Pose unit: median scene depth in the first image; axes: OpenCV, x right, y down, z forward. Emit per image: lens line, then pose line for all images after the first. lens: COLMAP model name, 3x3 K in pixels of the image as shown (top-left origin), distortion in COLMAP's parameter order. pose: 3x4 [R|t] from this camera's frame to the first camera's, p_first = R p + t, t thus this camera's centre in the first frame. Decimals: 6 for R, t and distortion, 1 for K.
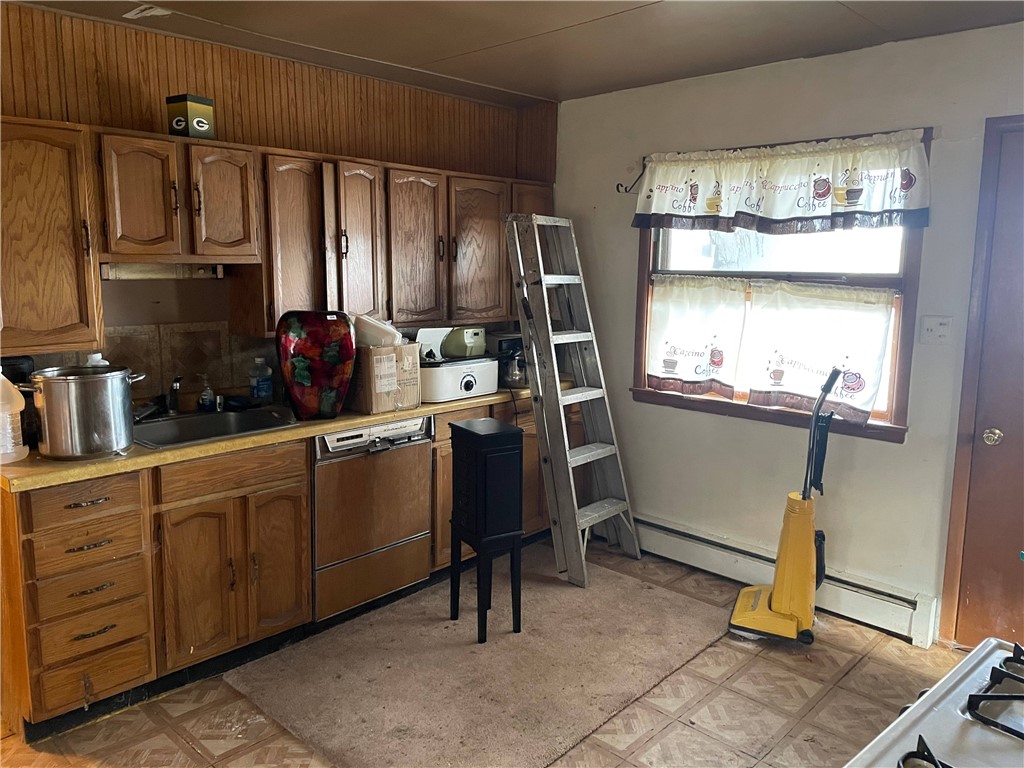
lens RADIAL K [[762.2, 0, 512.0], [0, 762.2, 384.0], [0, 0, 1]] dist [0.092563, -0.111819]
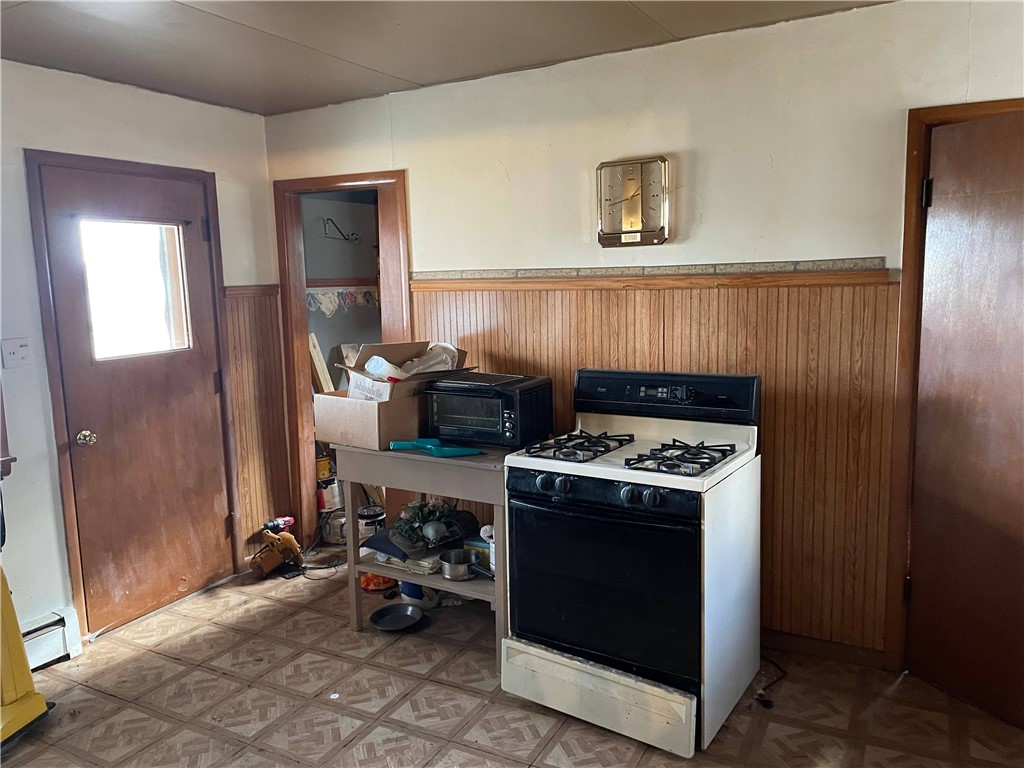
lens RADIAL K [[762.2, 0, 512.0], [0, 762.2, 384.0], [0, 0, 1]] dist [0.092563, -0.111819]
pose [[-0.261929, -0.133592, 0.955796, -0.584931], [0.173701, 0.967674, 0.182853, -0.102447], [-0.949327, 0.213917, -0.230257, 0.637482]]
